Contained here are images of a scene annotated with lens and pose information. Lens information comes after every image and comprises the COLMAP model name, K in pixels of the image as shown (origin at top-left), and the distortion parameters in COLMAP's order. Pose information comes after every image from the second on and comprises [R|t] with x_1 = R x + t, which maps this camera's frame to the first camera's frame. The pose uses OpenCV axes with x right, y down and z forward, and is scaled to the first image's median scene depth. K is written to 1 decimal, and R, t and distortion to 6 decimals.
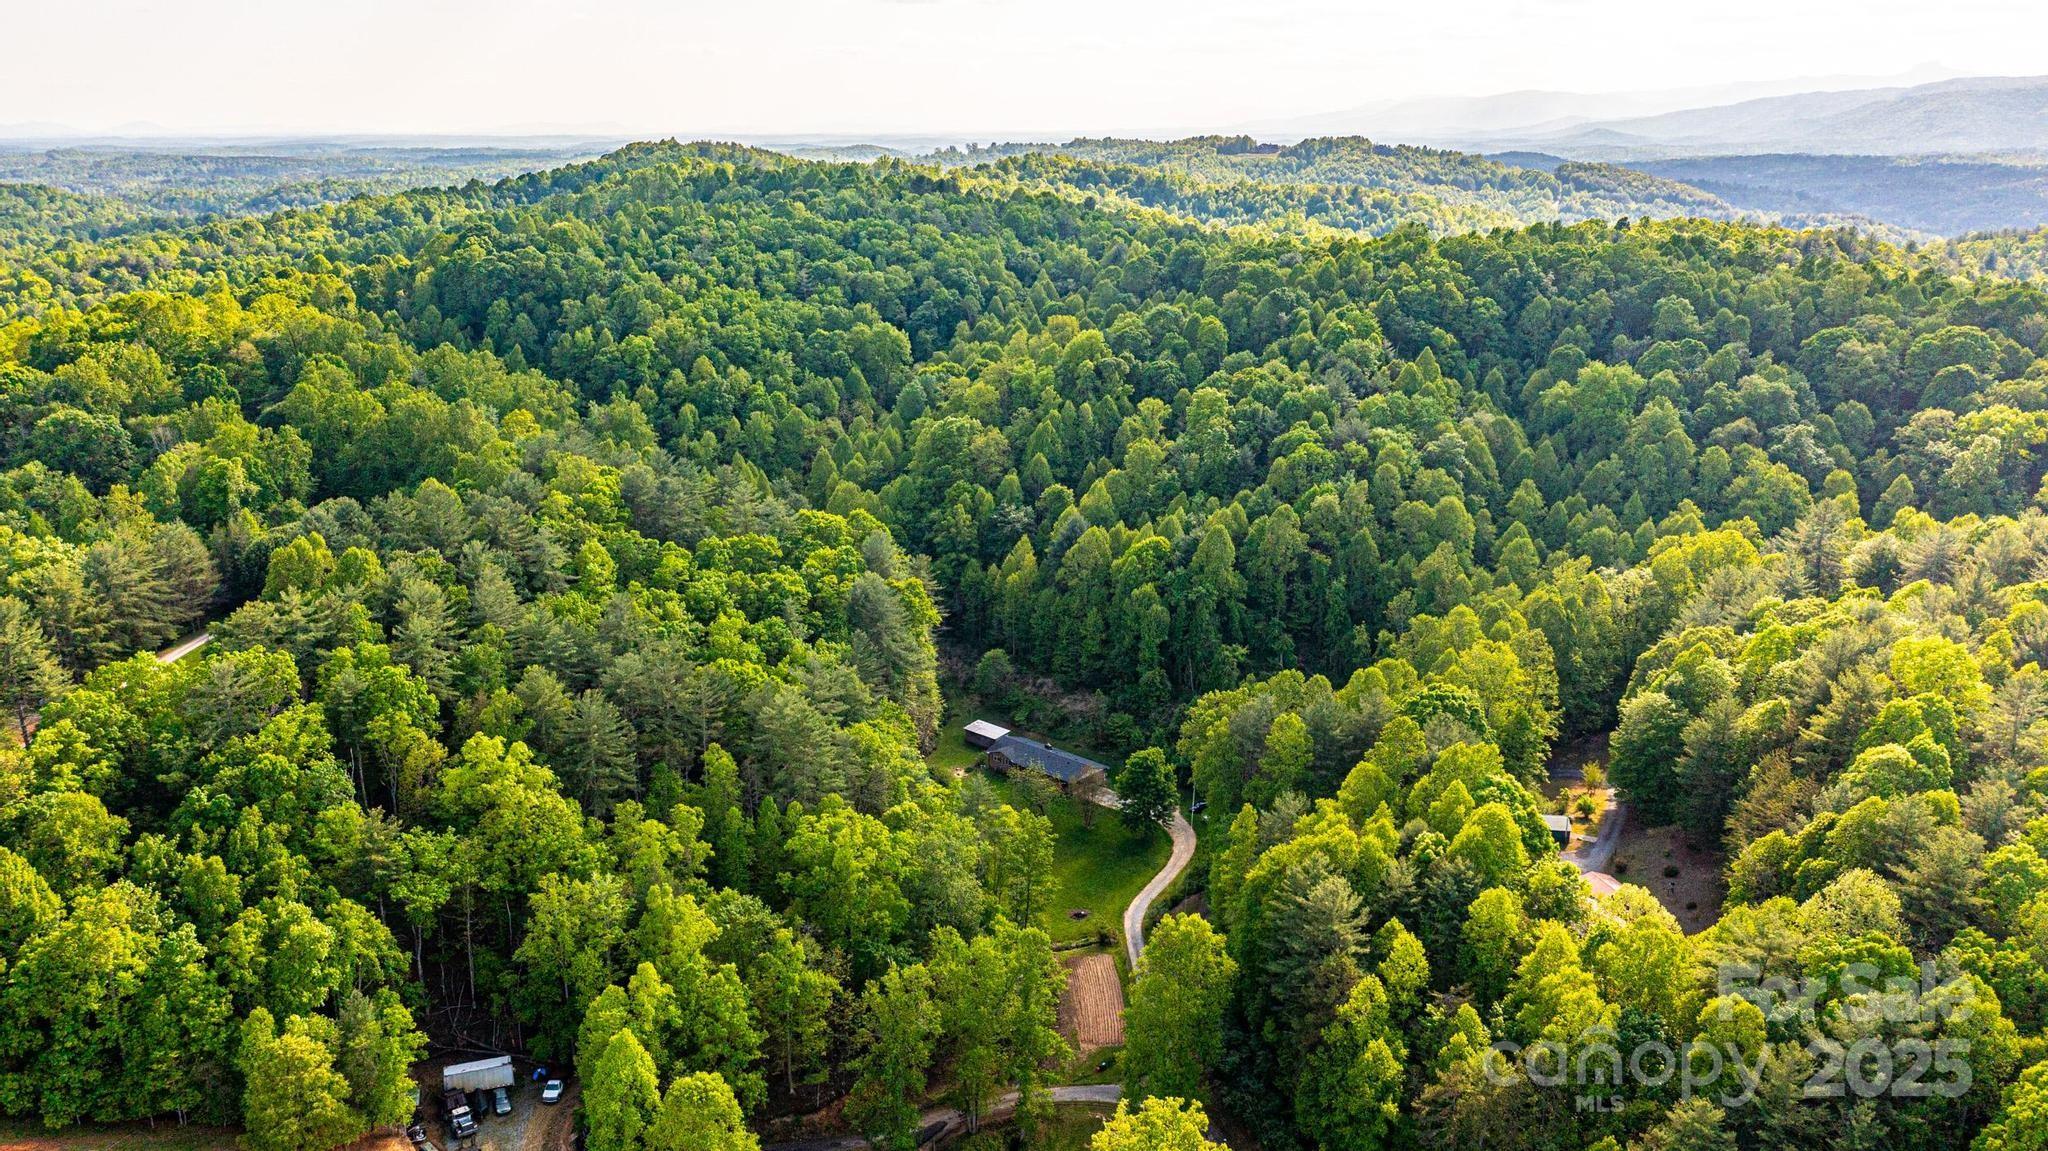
lens RADIAL K [[1619.0, 0, 1024.0], [0, 1619.0, 575.5], [0, 0, 1]] dist [-0.010136, 0.050746]
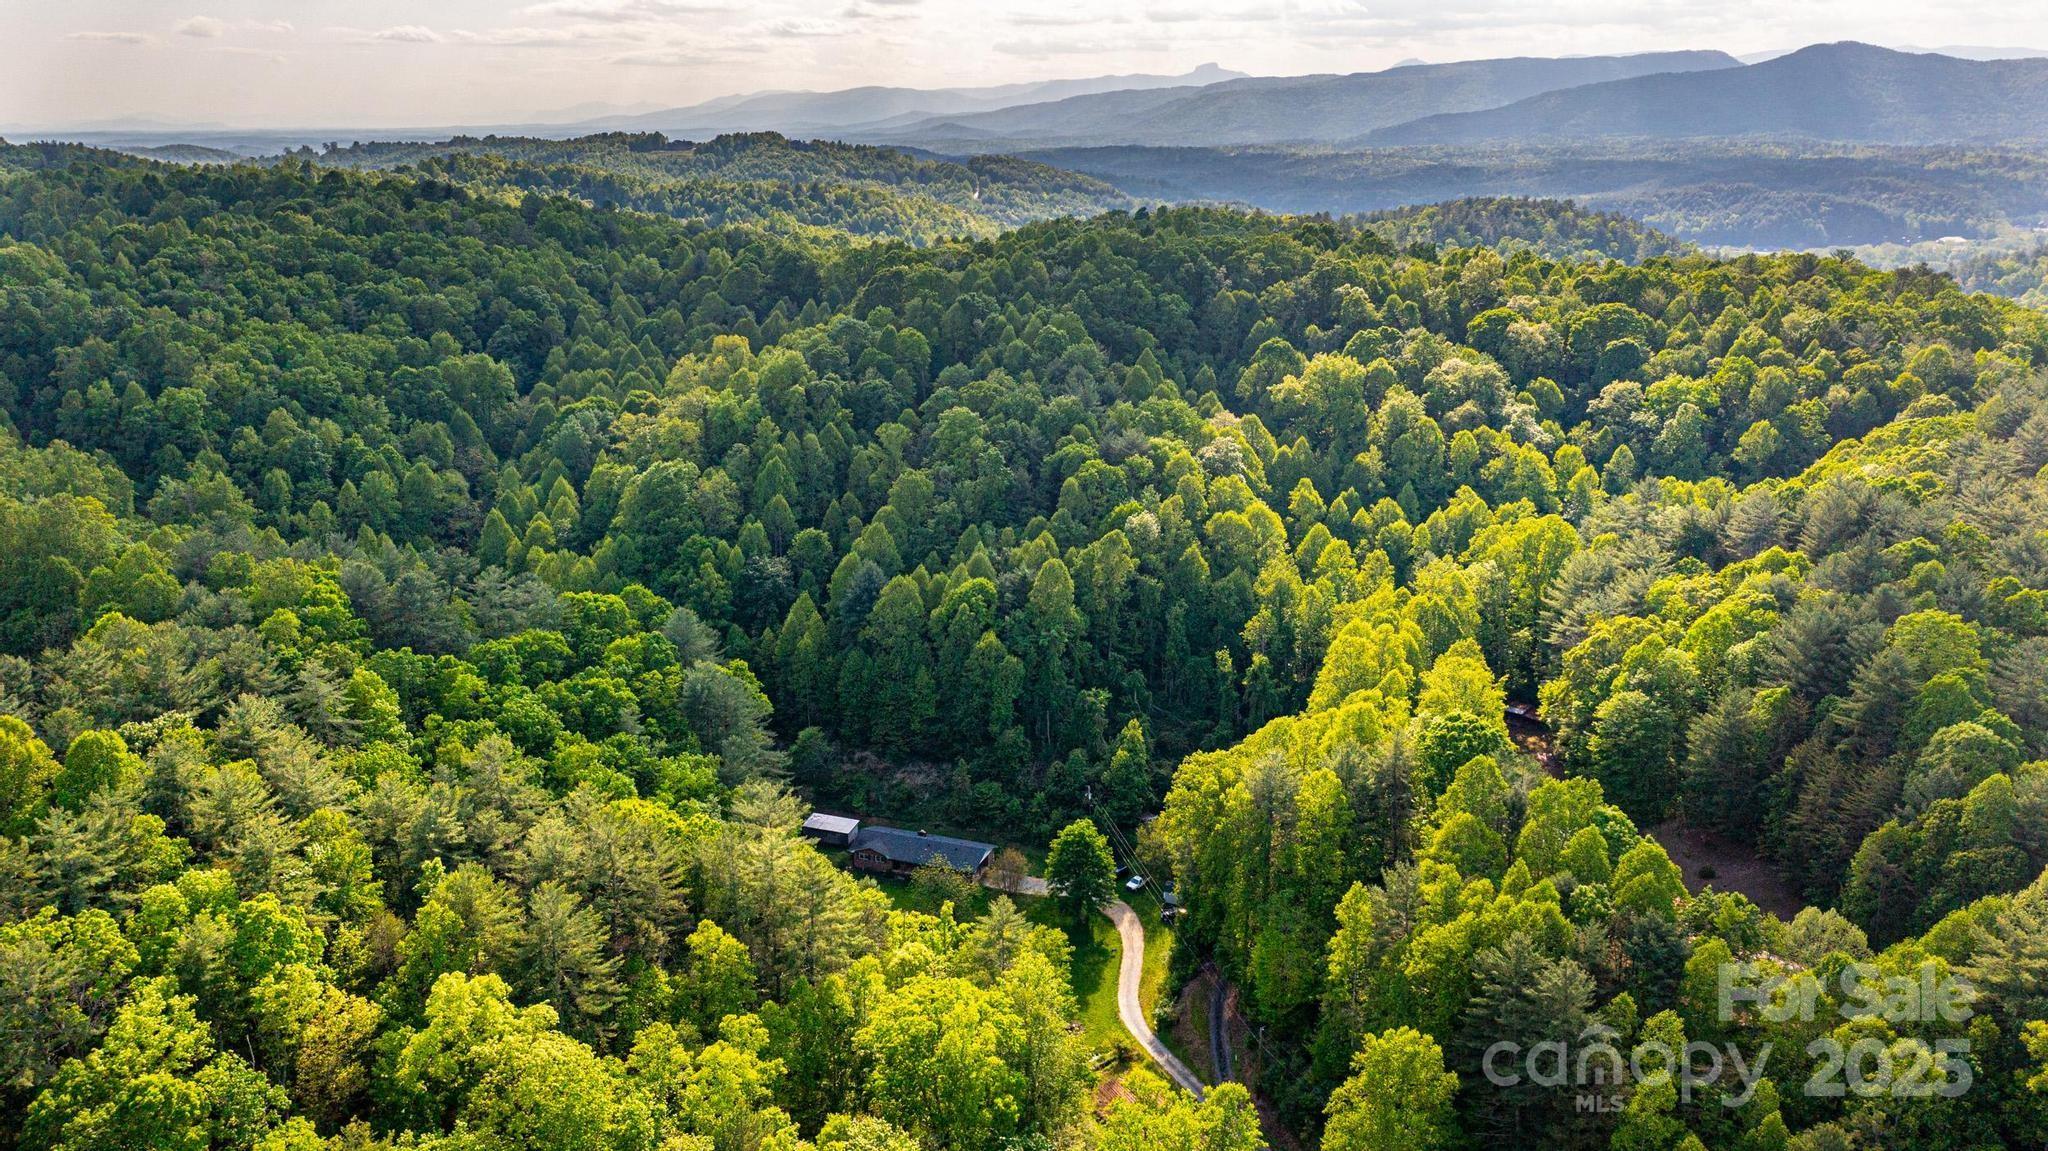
lens RADIAL K [[1619.0, 0, 1024.0], [0, 1619.0, 575.5], [0, 0, 1]] dist [-0.010136, 0.050746]
pose [[0.926862, -0.107295, 0.359743, -0.150784], [0.106409, 0.994072, 0.022327, -0.029888], [-0.360006, 0.017586, 0.932784, 0.106536]]
